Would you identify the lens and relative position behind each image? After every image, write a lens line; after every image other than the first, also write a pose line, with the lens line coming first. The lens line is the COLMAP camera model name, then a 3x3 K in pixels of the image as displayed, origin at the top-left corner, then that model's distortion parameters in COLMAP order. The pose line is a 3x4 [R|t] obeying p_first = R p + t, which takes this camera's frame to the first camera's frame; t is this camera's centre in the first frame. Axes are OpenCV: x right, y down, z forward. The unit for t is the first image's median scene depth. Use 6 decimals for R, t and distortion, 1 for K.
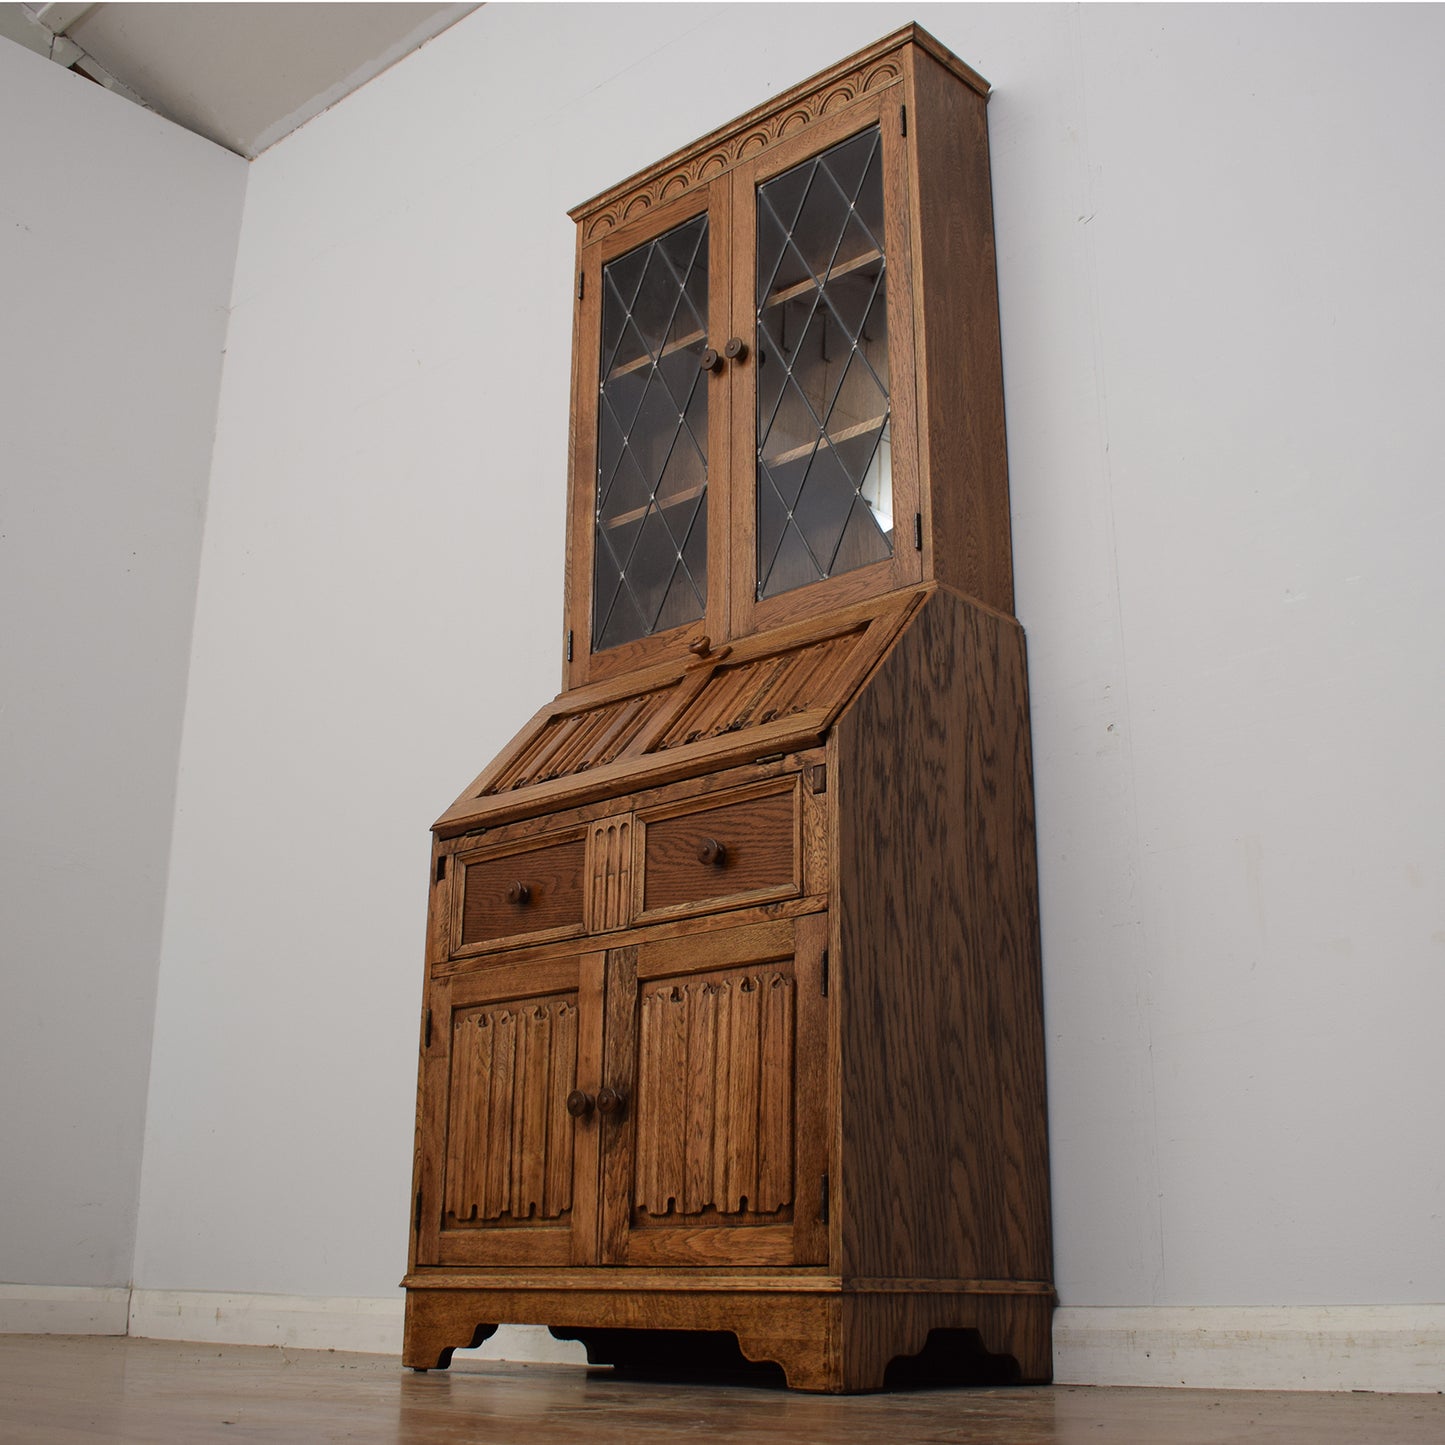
lens RADIAL K [[1792.8, 0, 724.3], [0, 1792.8, 720.4], [0, 0, 1]] dist [-0.091722, 0.009285]
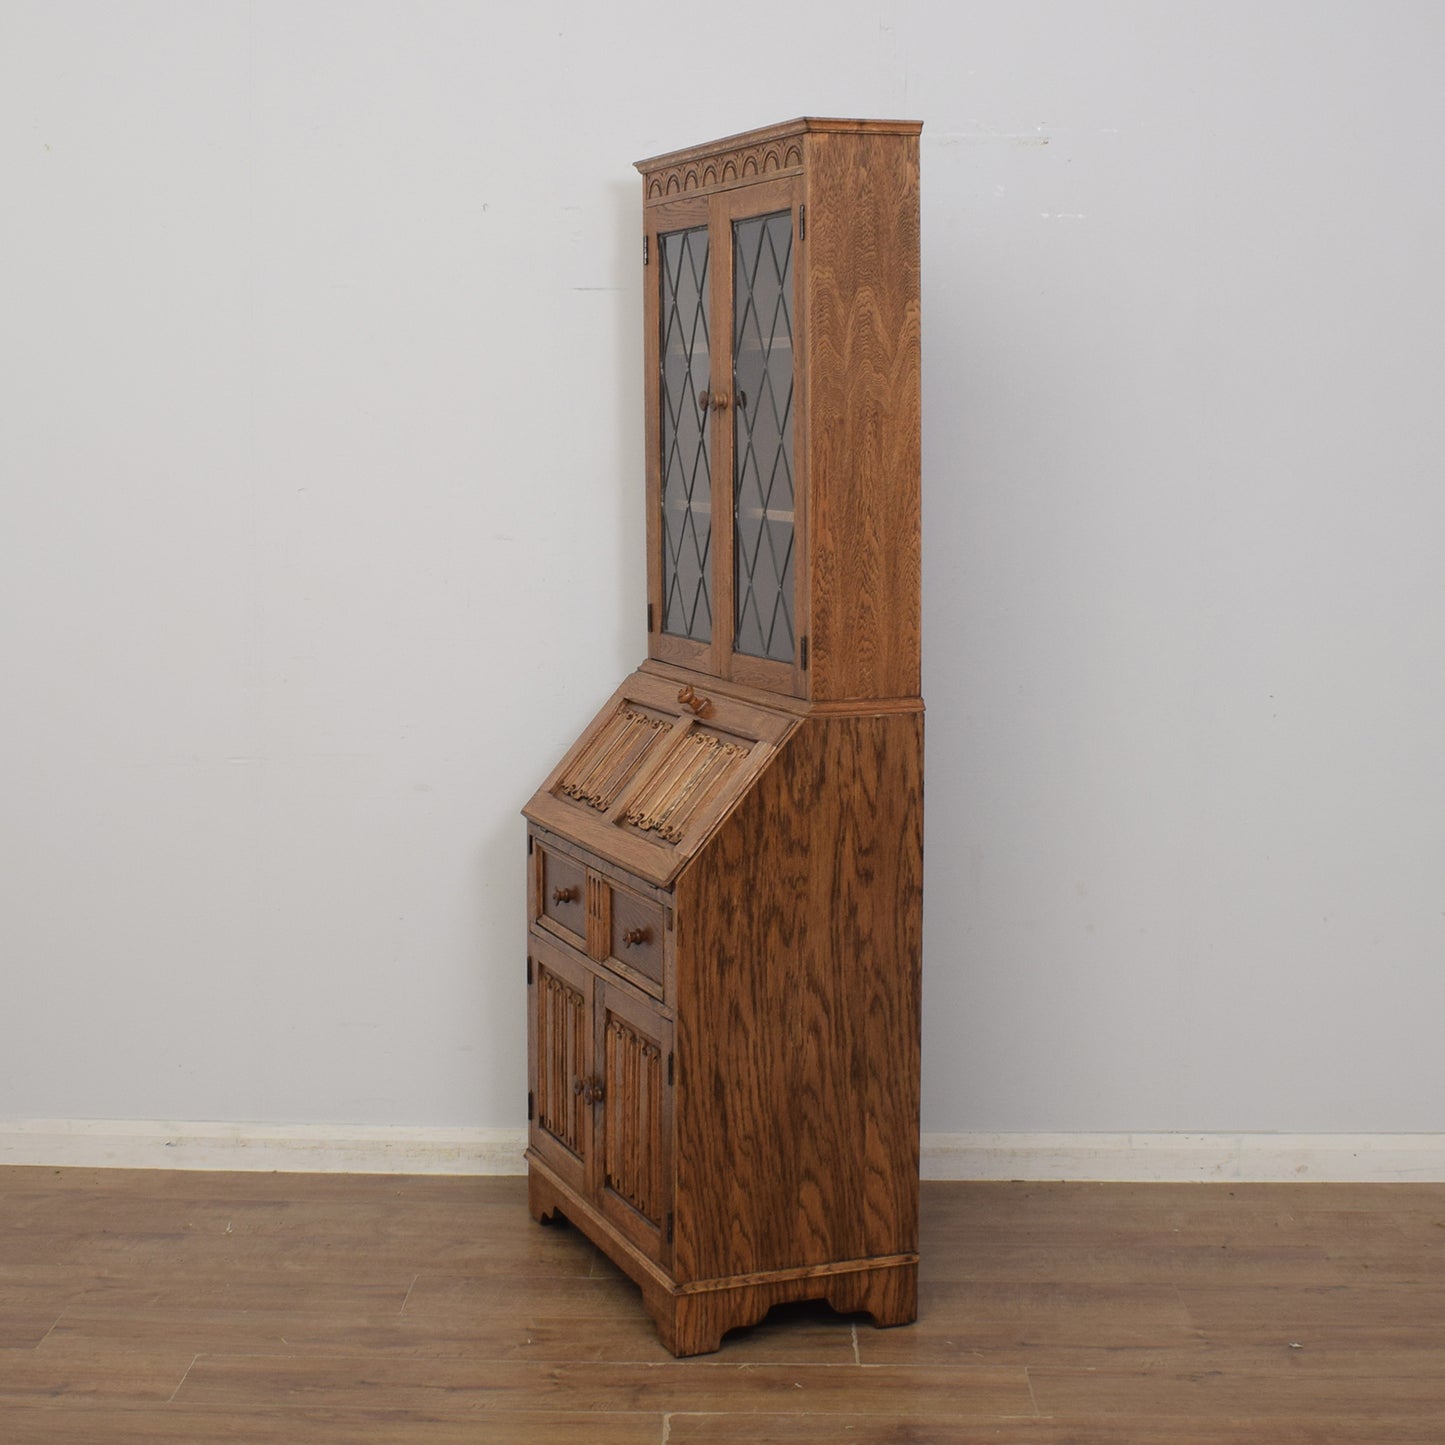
lens RADIAL K [[2501.3, 0, 723.1], [0, 2501.3, 658.2], [0, 0, 1]] dist [-0.087523, -0.015052]
pose [[0.900904, 0.033633, -0.432714, 0.812065], [0.141701, 0.919567, 0.366494, -0.749936], [0.410236, -0.391492, 0.823675, -0.370382]]
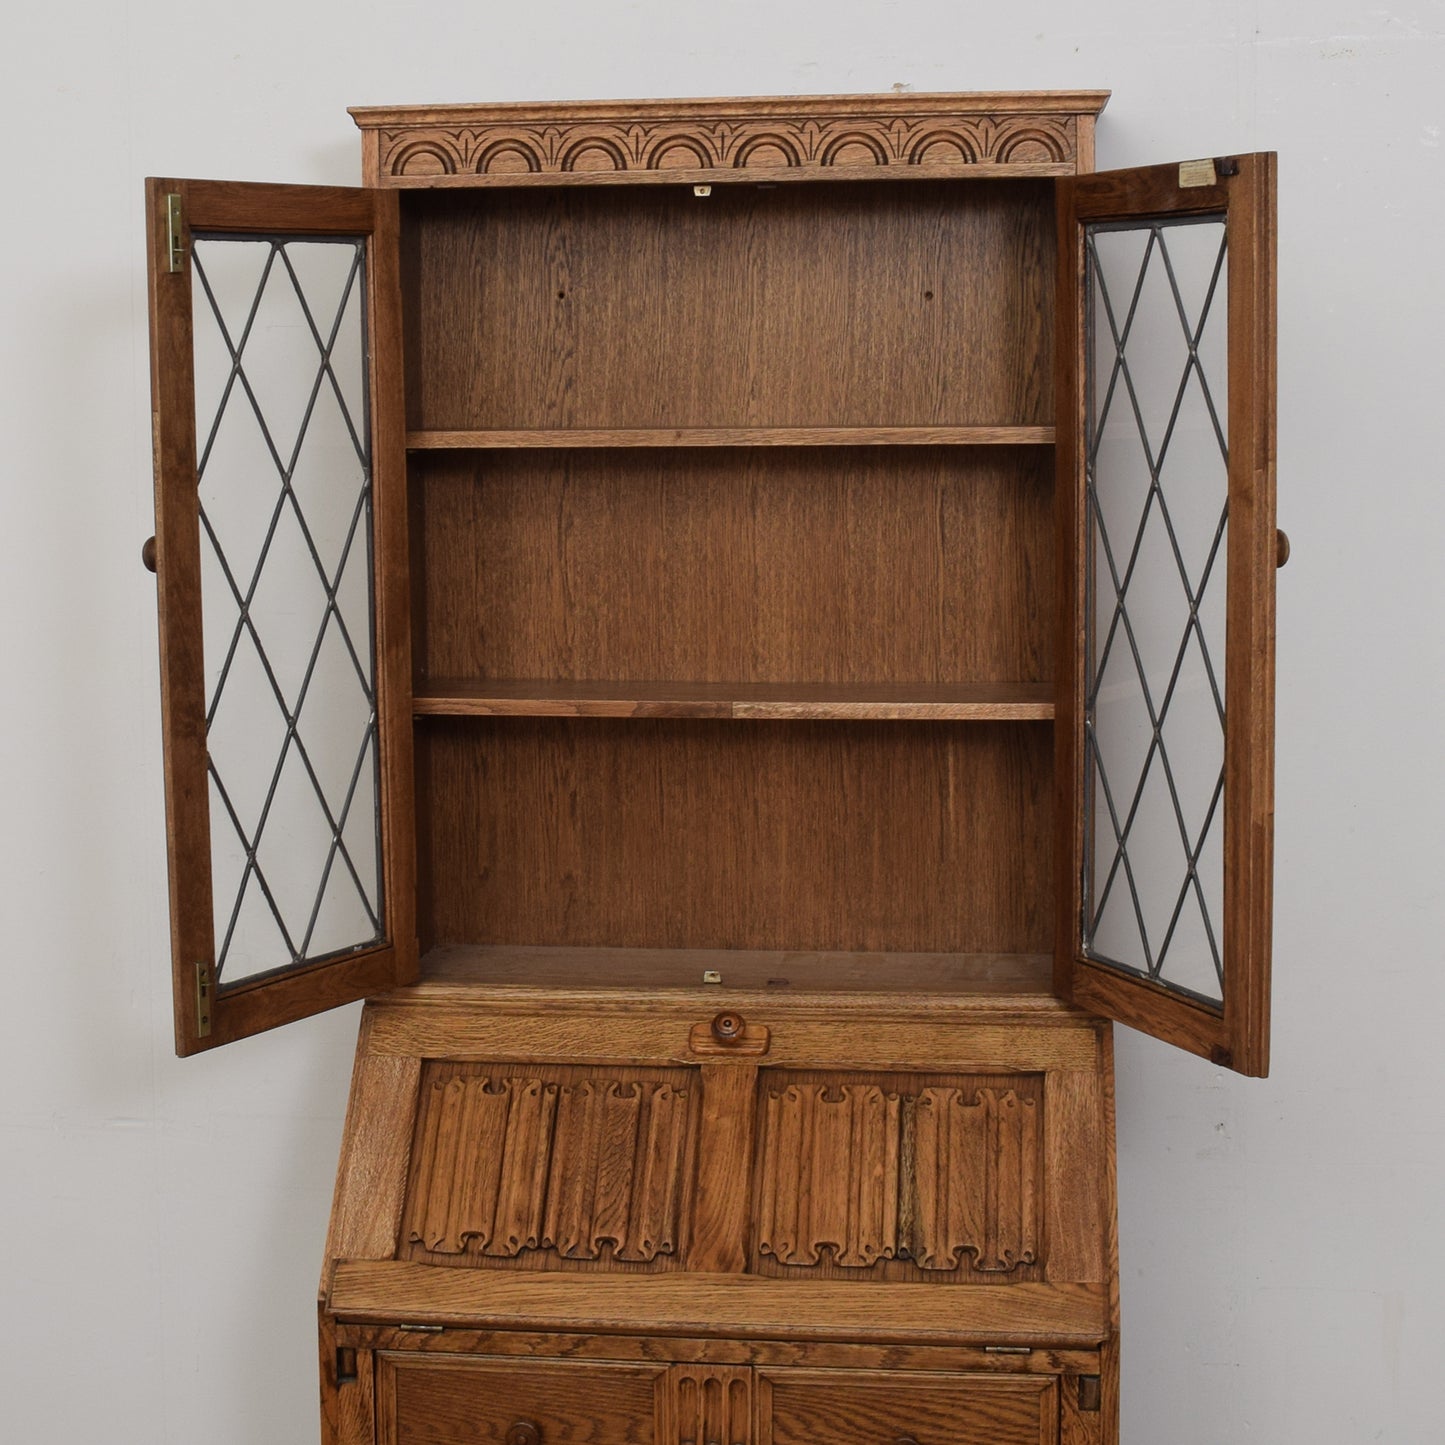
lens RADIAL K [[2677.2, 0, 652.1], [0, 2677.2, 575.6], [0, 0, 1]] dist [-0.089533, -0.015007]
pose [[0.820248, -0.059352, 0.568920, -0.700211], [-0.158989, 0.931755, 0.326428, -0.611909], [-0.549469, -0.358204, 0.754834, 0.339309]]
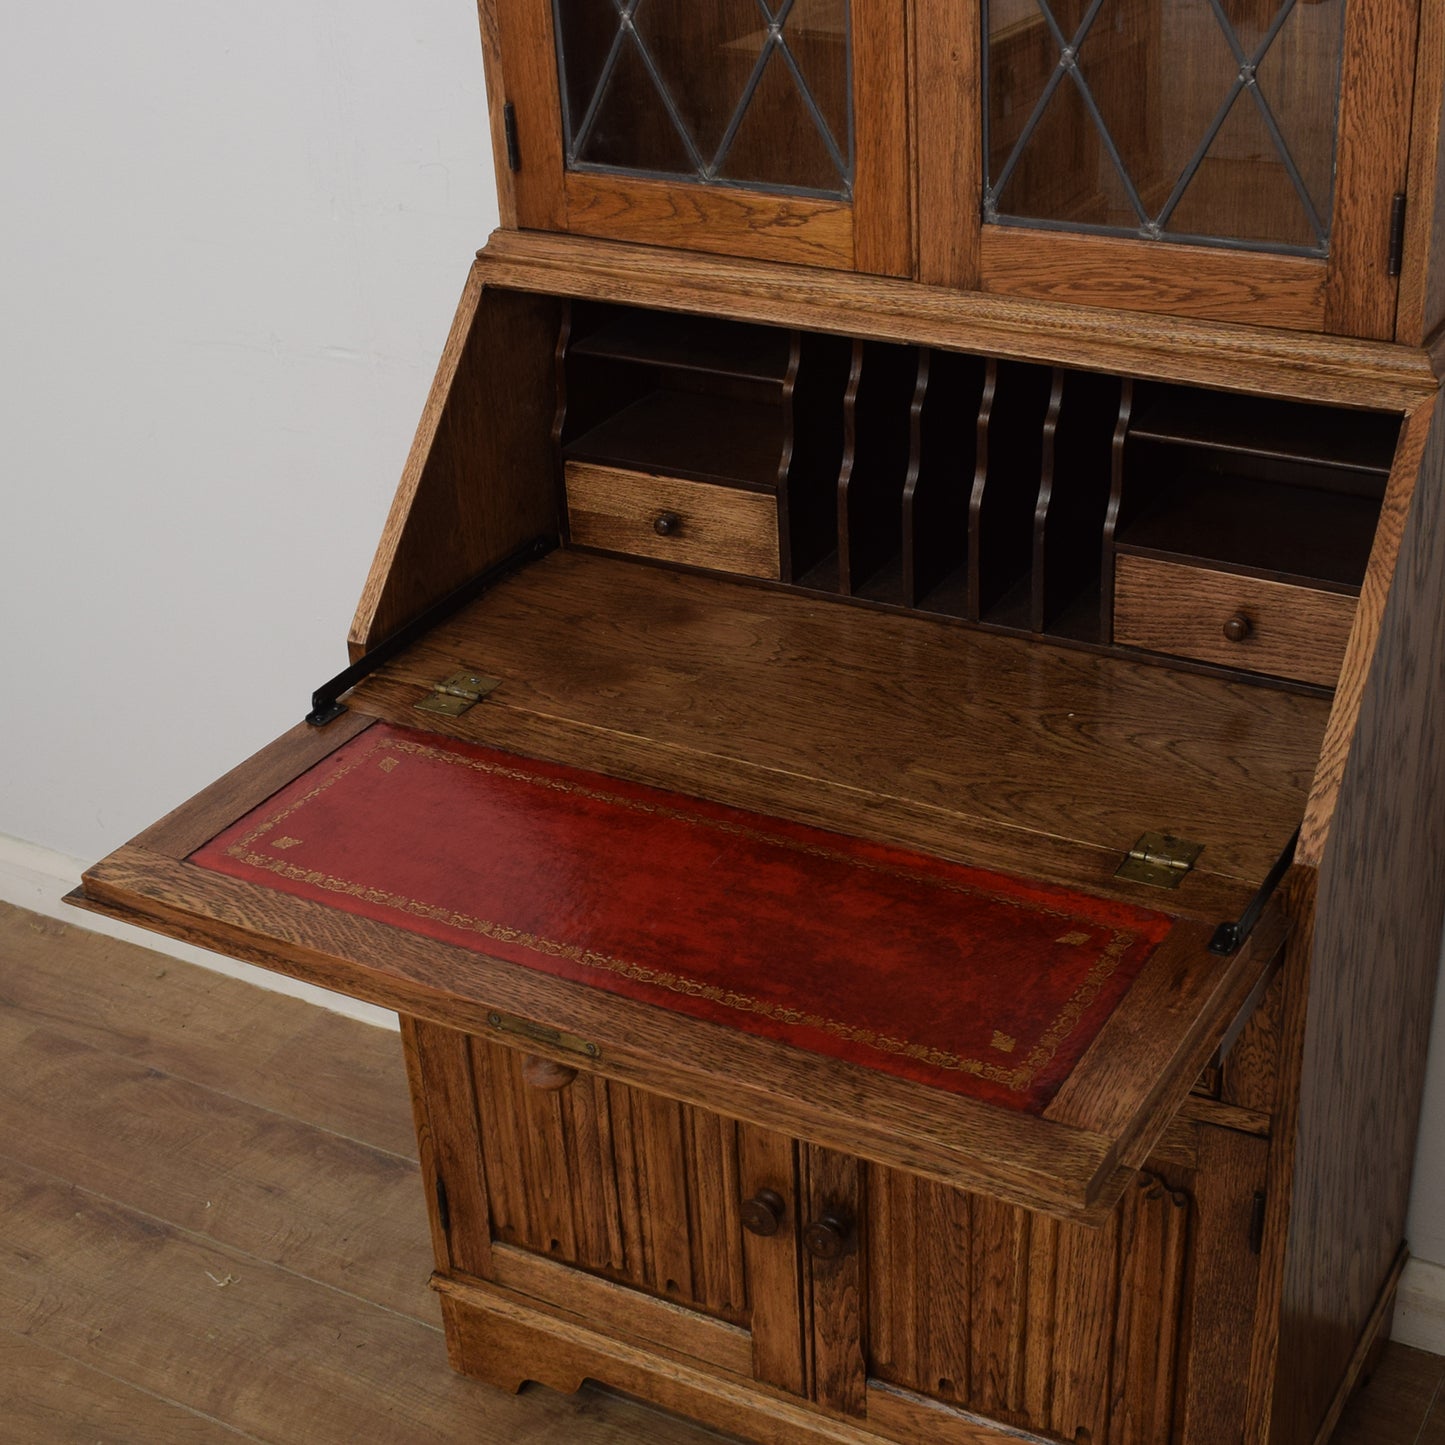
lens RADIAL K [[2320.0, 0, 783.9], [0, 2320.0, 676.8], [0, 0, 1]] dist [-0.091231, -0.033403]
pose [[0.968648, -0.153337, 0.195472, -0.201435], [-0.031125, 0.705703, 0.707823, -0.483838], [-0.246480, -0.691716, 0.678805, 0.583498]]
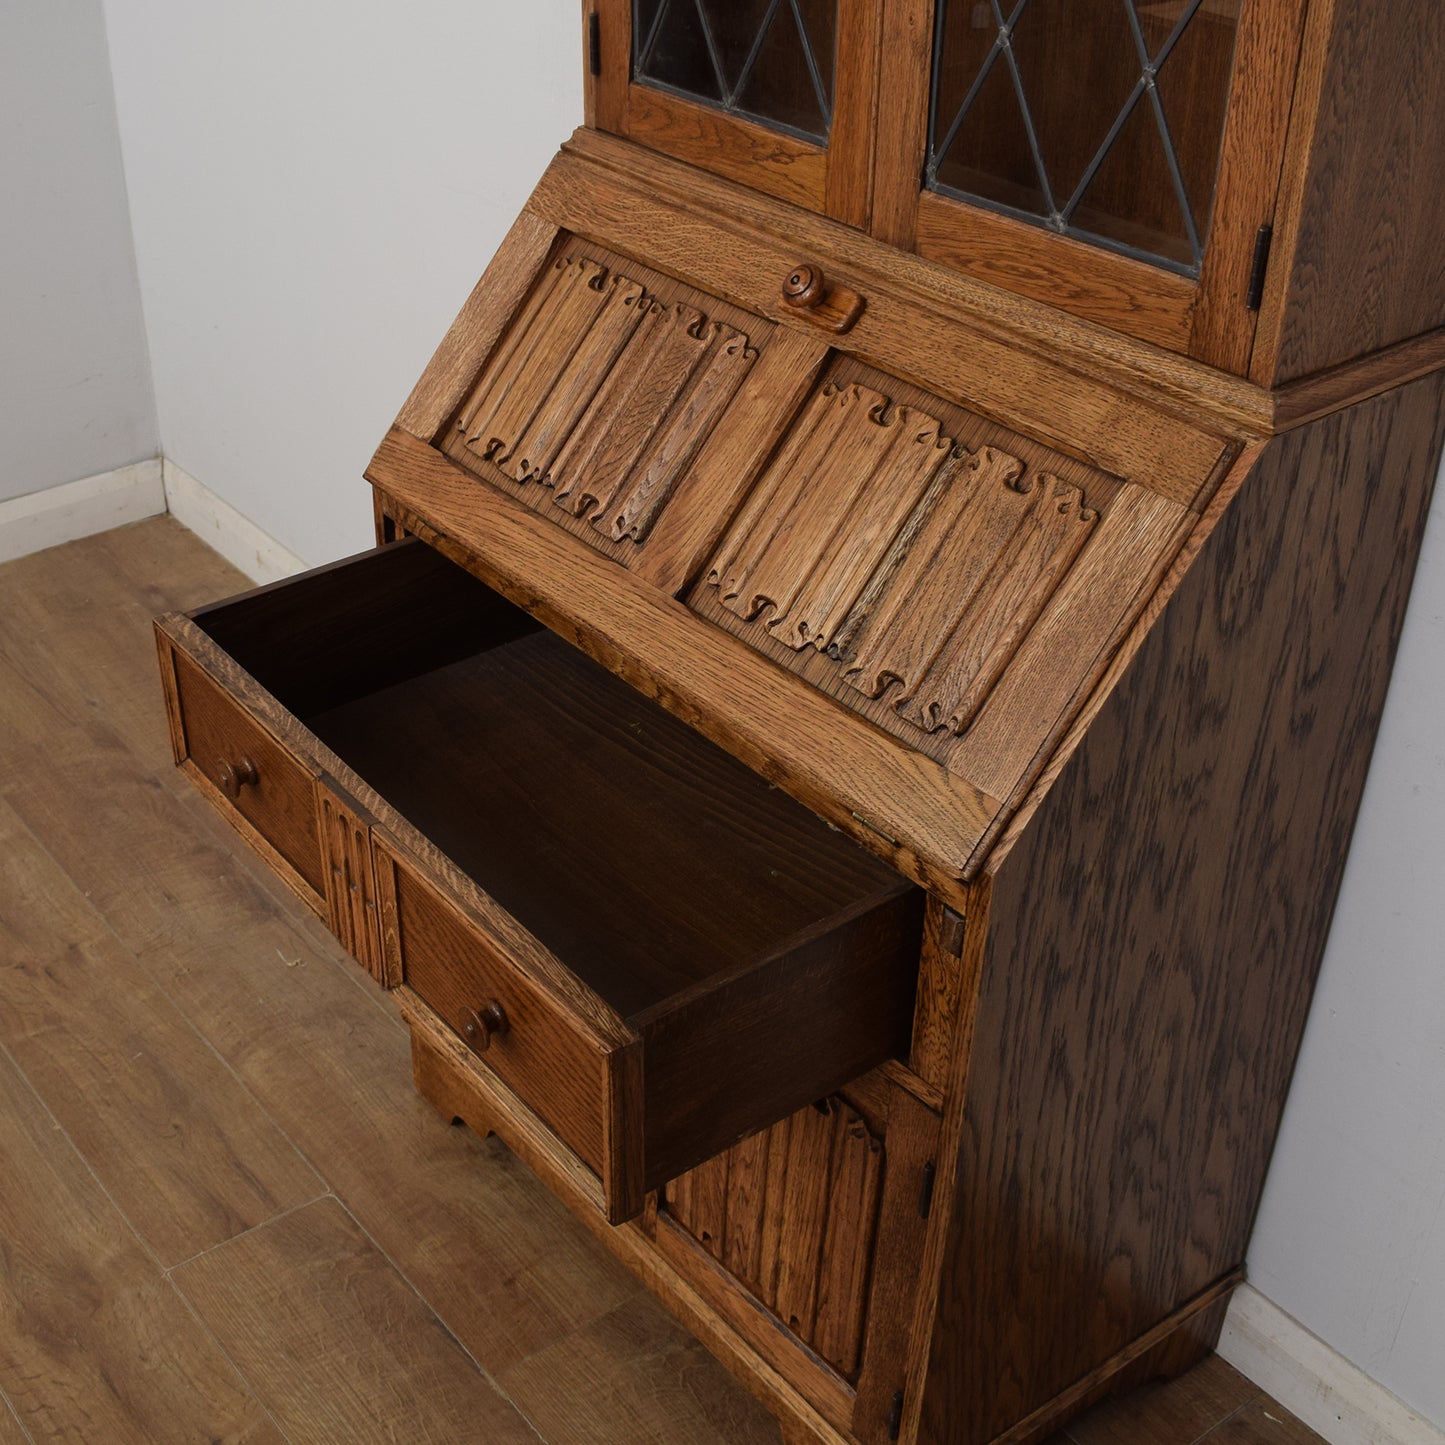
lens RADIAL K [[1999.8, 0, 559.6], [0, 1999.8, 716.4], [0, 0, 1]] dist [-0.101729, 0.014108]
pose [[0.977707, 0.091812, -0.188836, 0.042077], [0.087201, 0.640571, 0.762932, -0.460858], [0.191009, -0.762391, 0.618285, 0.612360]]
